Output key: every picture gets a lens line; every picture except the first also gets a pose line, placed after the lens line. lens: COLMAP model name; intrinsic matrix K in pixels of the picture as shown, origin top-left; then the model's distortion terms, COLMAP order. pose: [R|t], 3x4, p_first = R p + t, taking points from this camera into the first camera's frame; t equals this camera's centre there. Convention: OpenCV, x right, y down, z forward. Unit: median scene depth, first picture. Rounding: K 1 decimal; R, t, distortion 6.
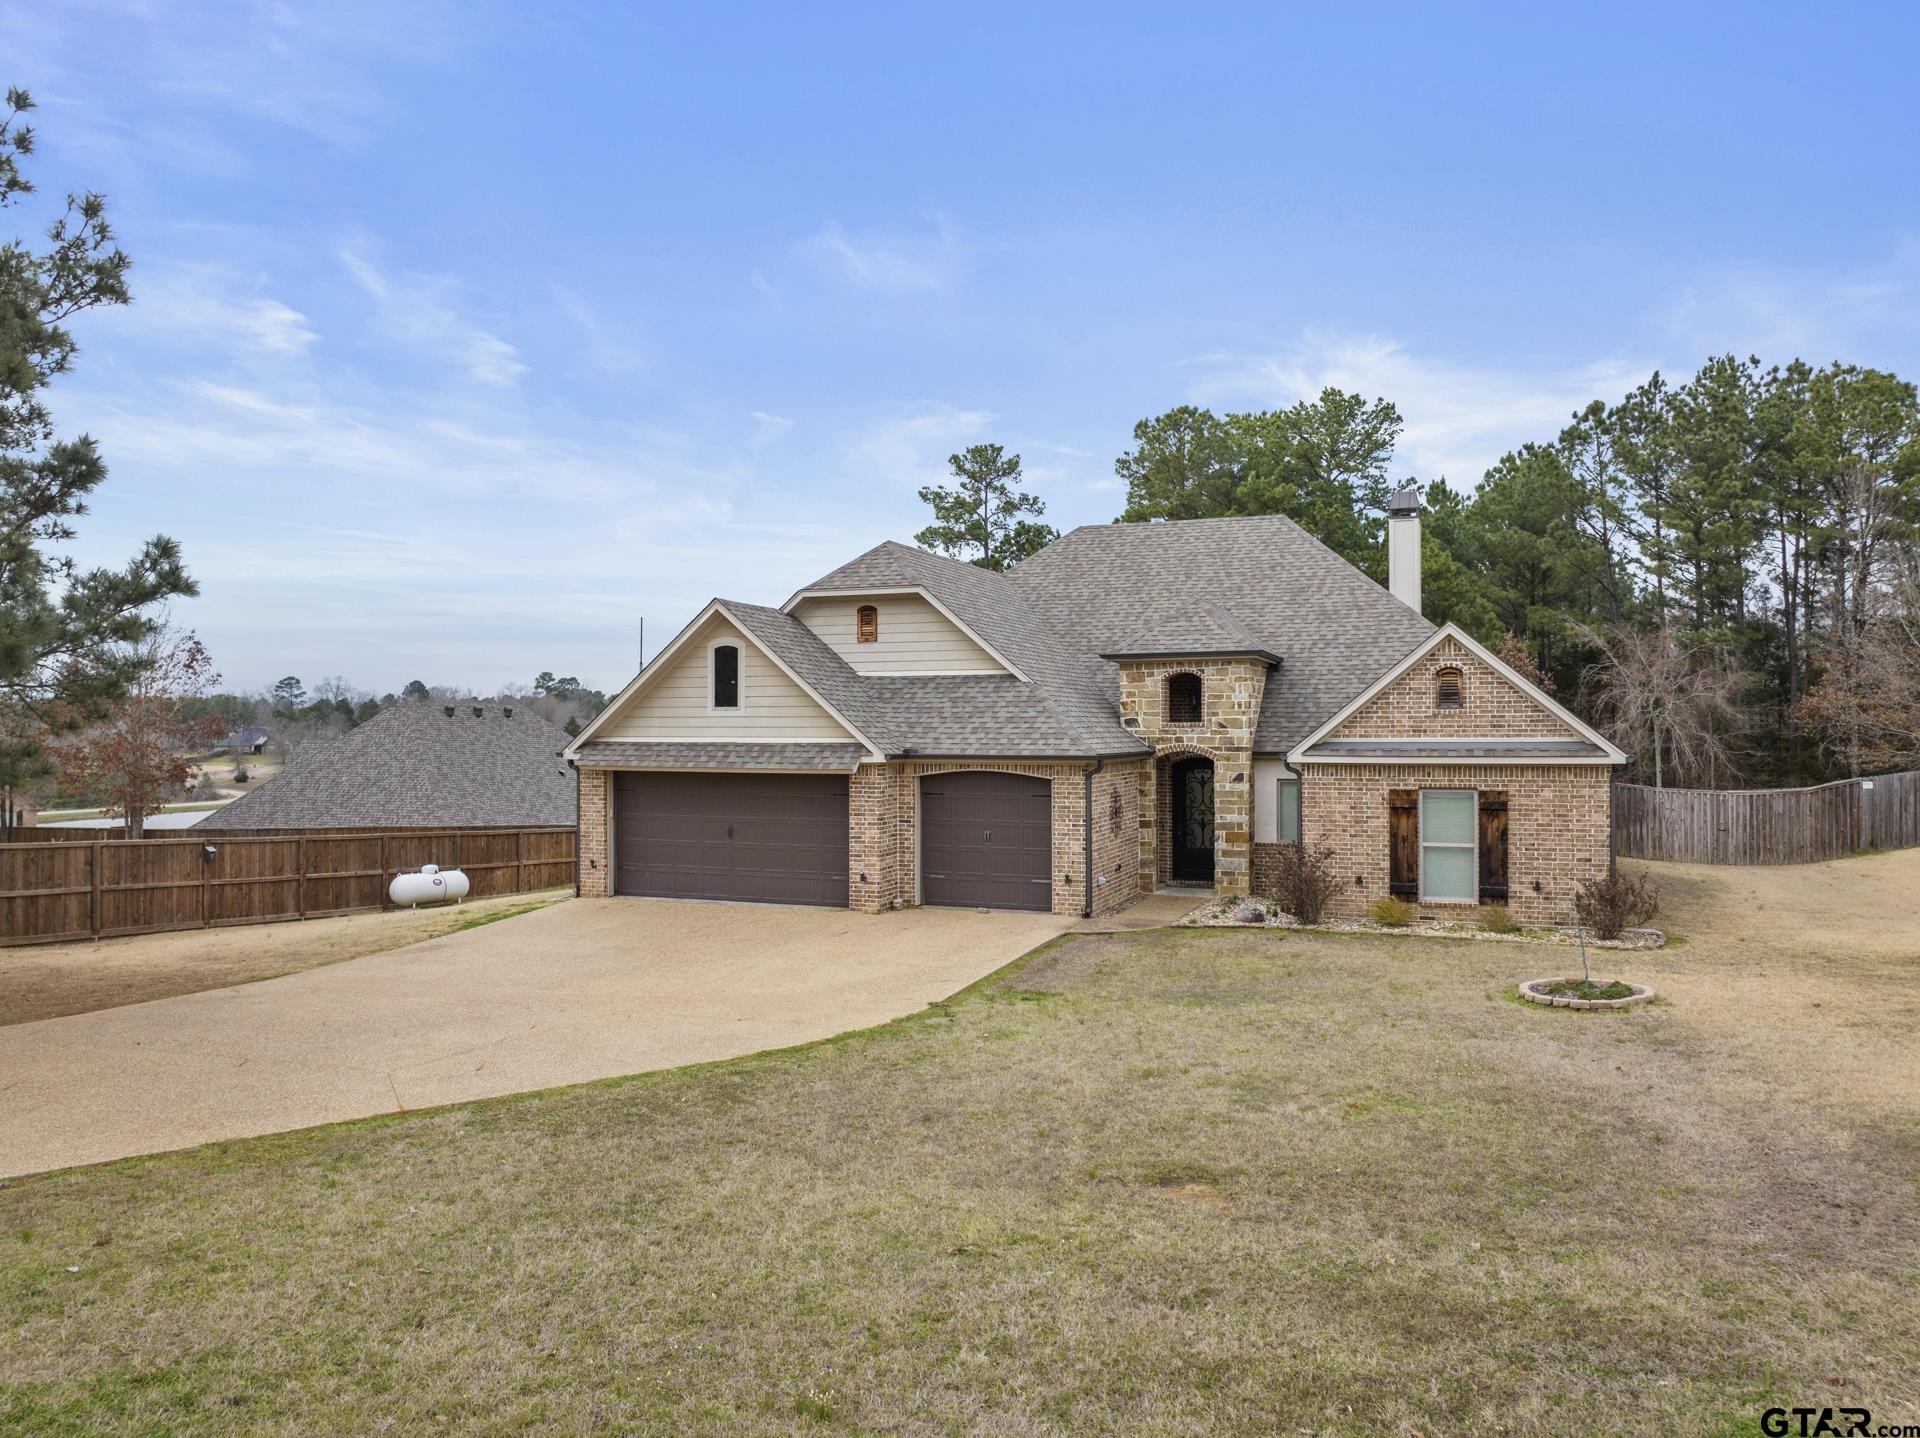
lens RADIAL K [[1353.9, 0, 970.1], [0, 1353.9, 707.2], [0, 0, 1]] dist [-0.038006, -0.004411]
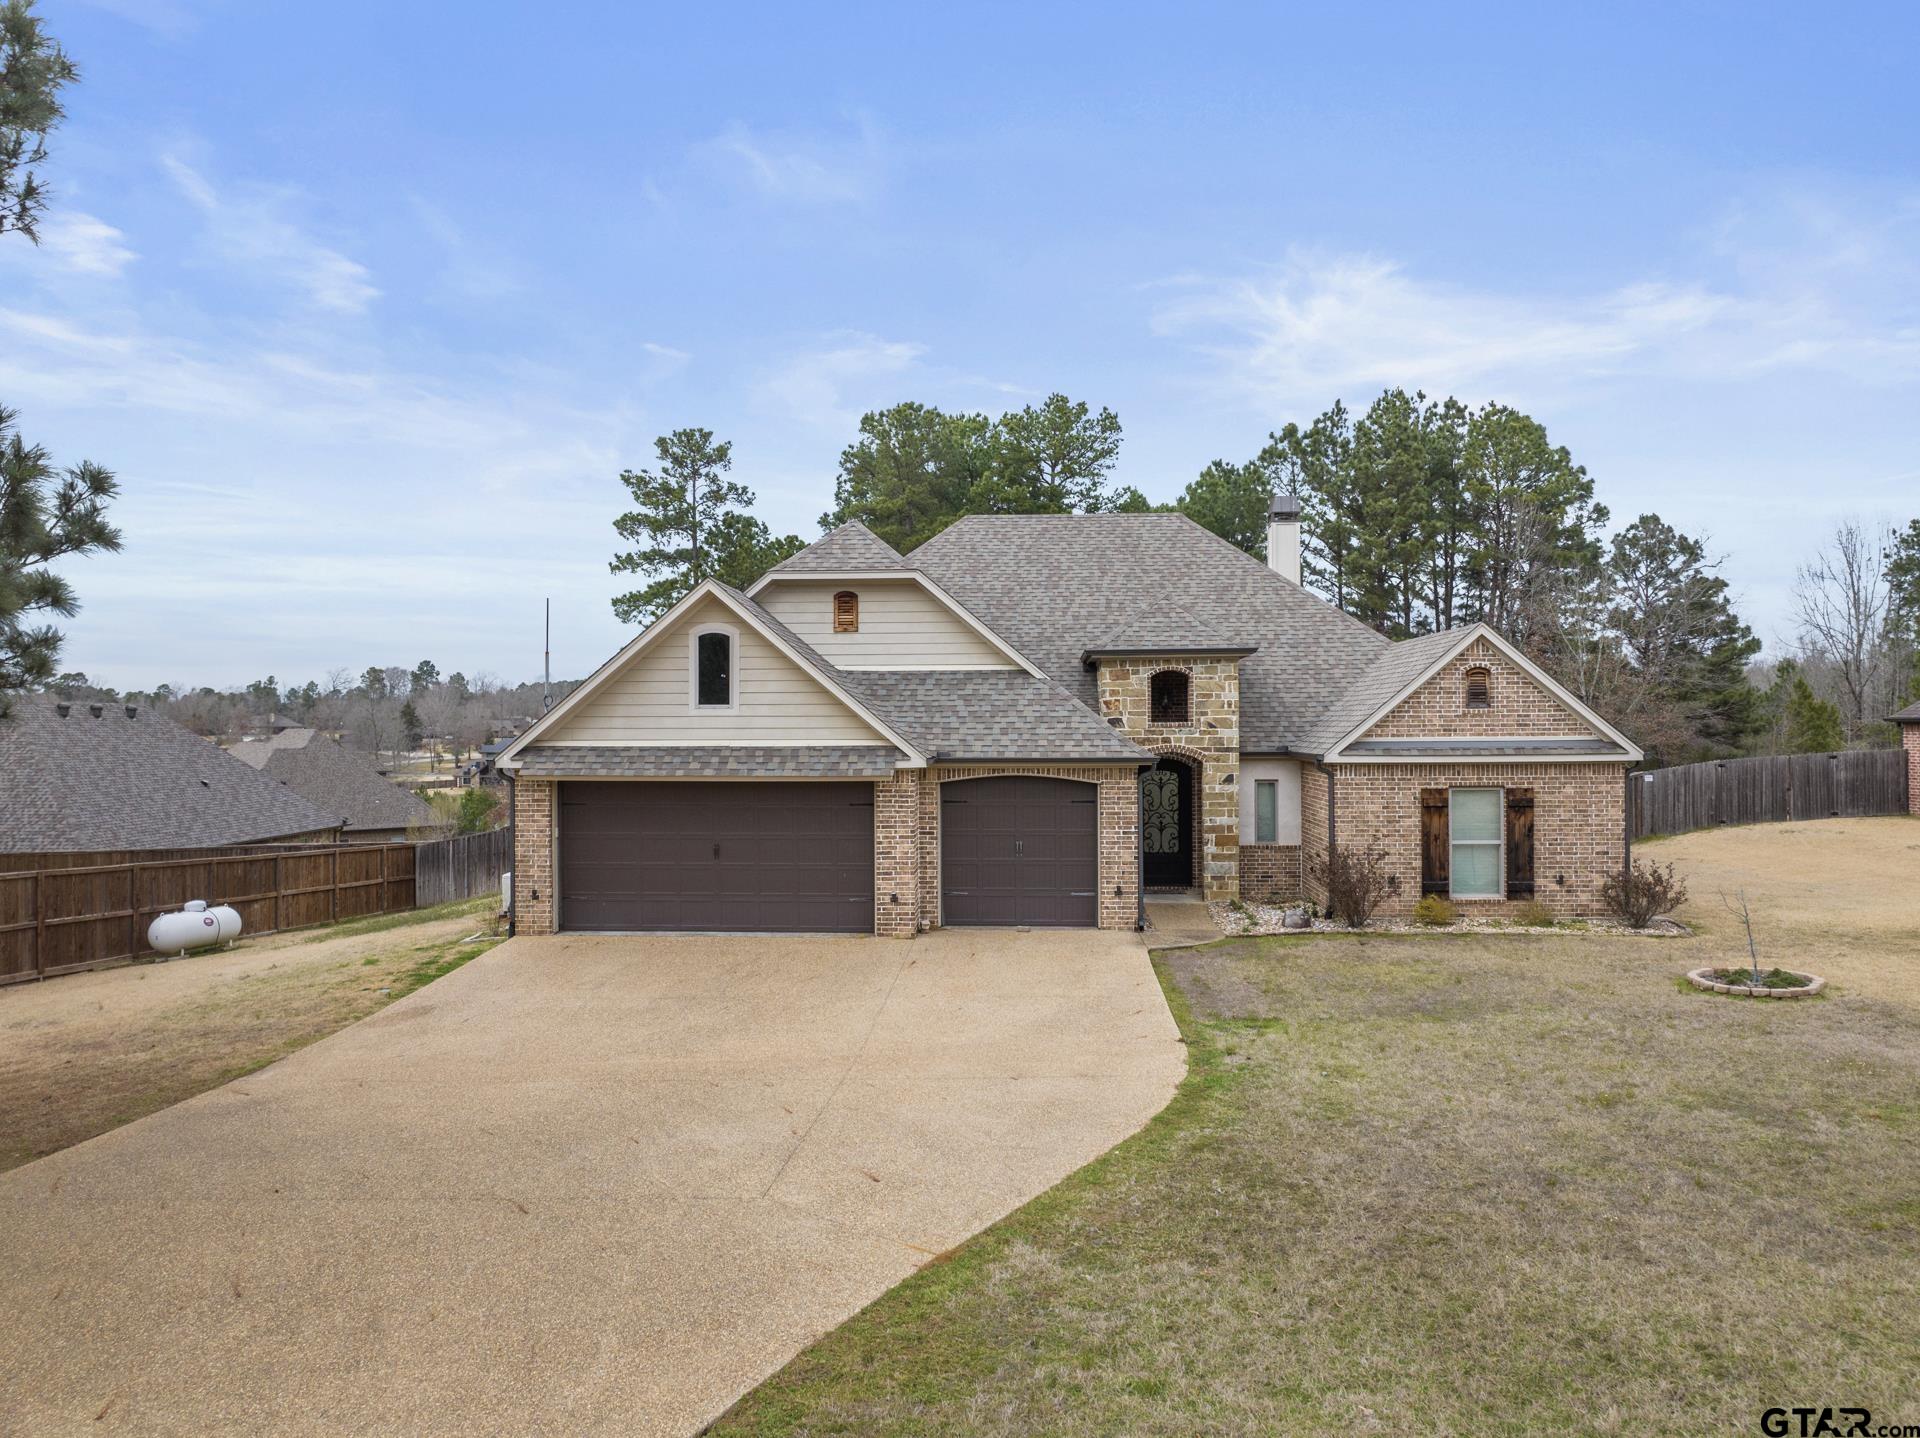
lens RADIAL K [[1353.9, 0, 970.1], [0, 1353.9, 707.2], [0, 0, 1]] dist [-0.038006, -0.004411]
pose [[0.950775, 0.002436, 0.309873, -0.291525], [-0.002160, 0.999997, -0.001233, 0.002168], [-0.309875, 0.000503, 0.950777, 0.137830]]
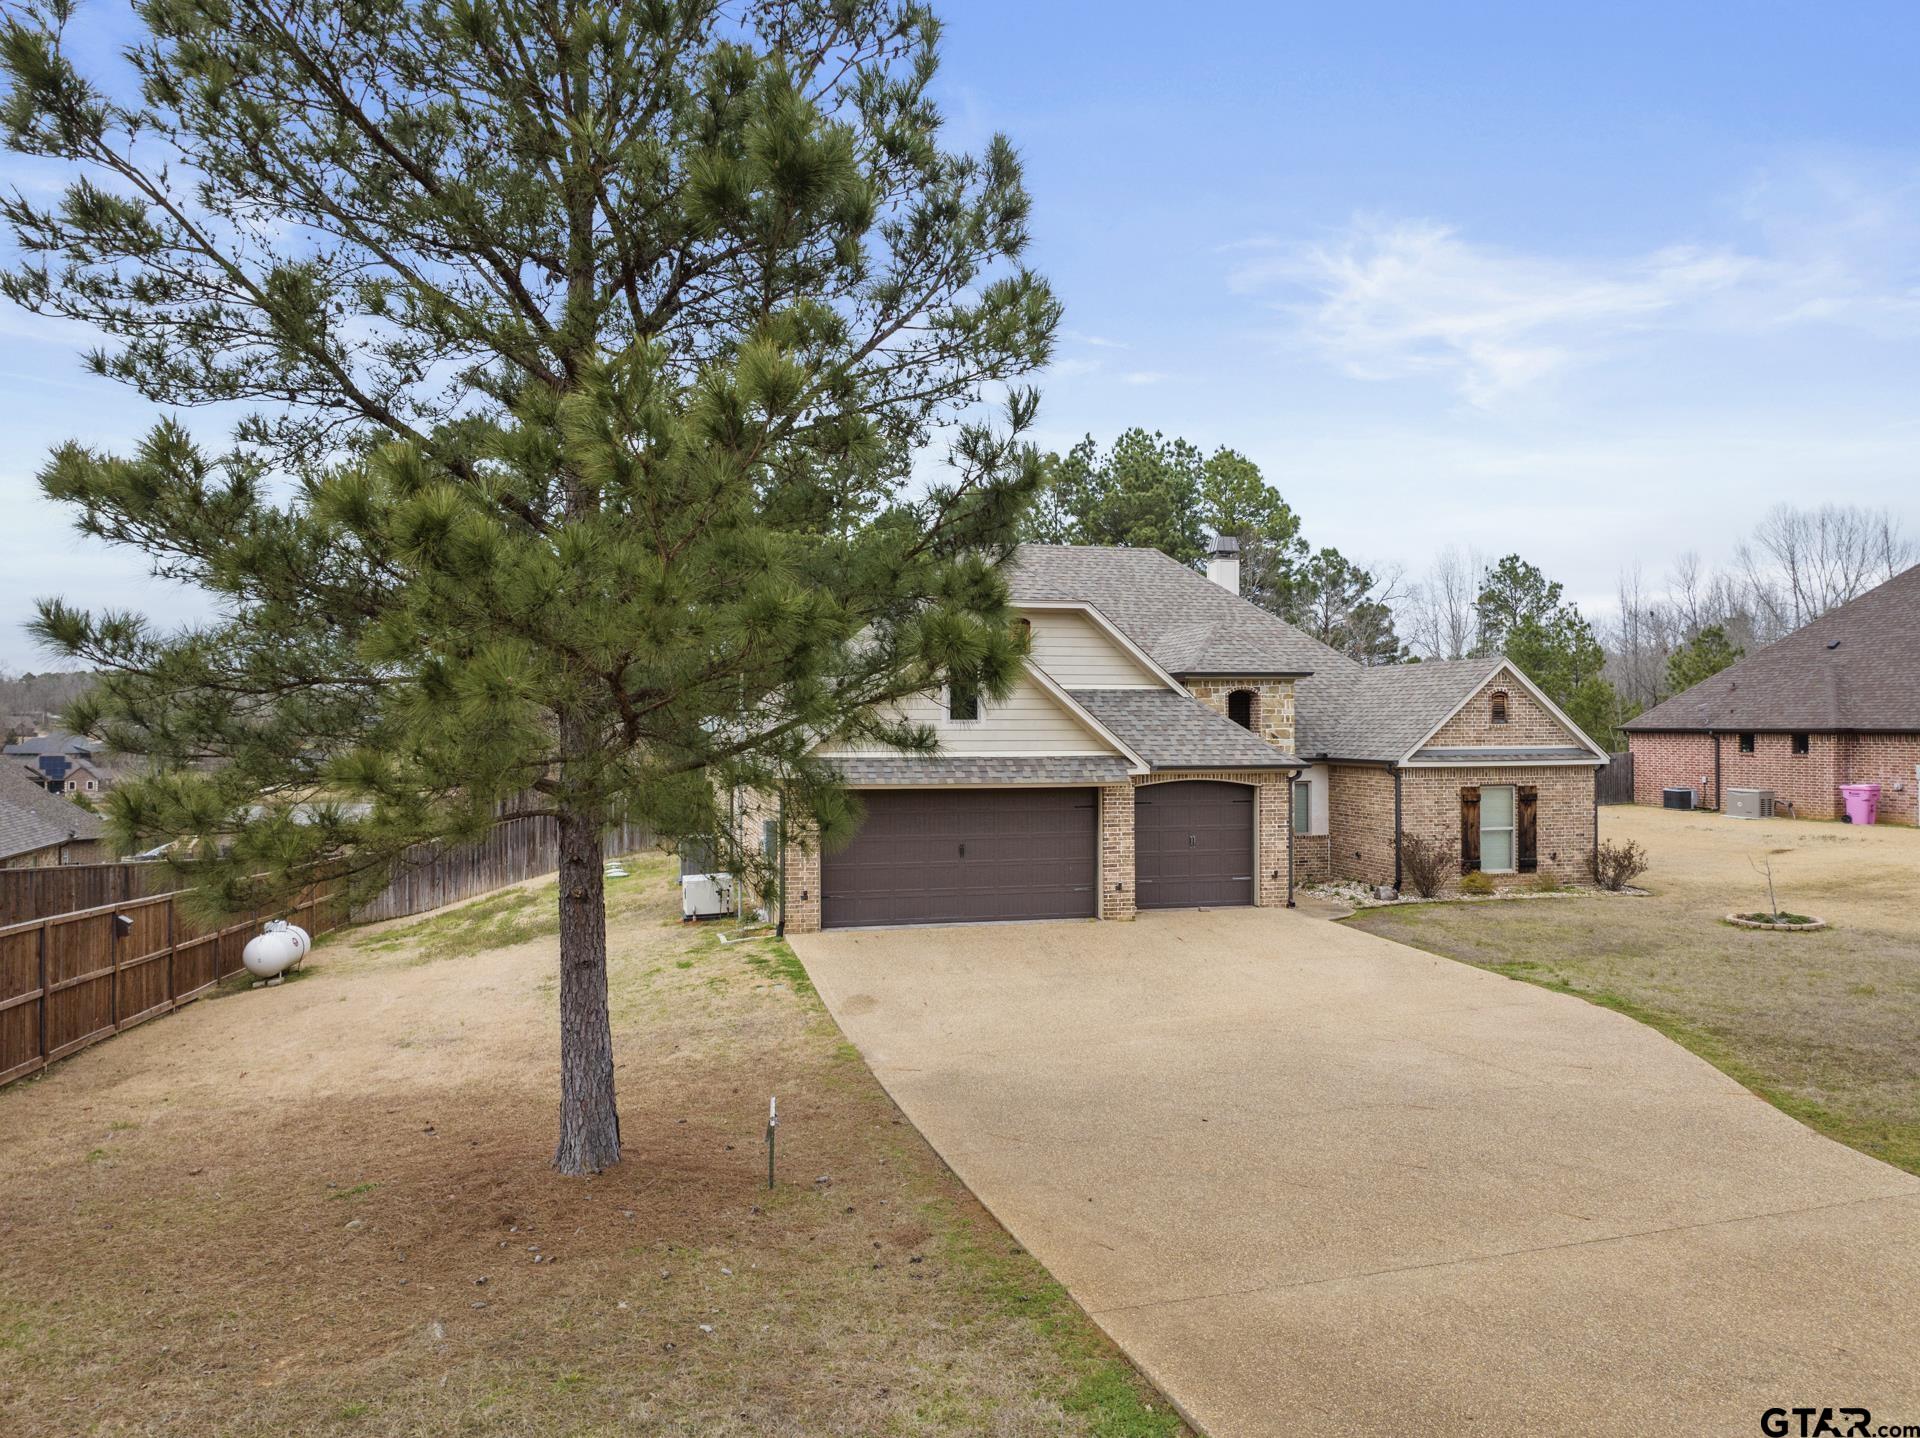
lens RADIAL K [[1353.9, 0, 970.1], [0, 1353.9, 707.2], [0, 0, 1]] dist [-0.038006, -0.004411]
pose [[0.810500, 0.008320, 0.585679, -0.737109], [-0.008278, 0.999962, -0.002751, -0.006264], [-0.585680, -0.002618, 0.810538, 0.222854]]
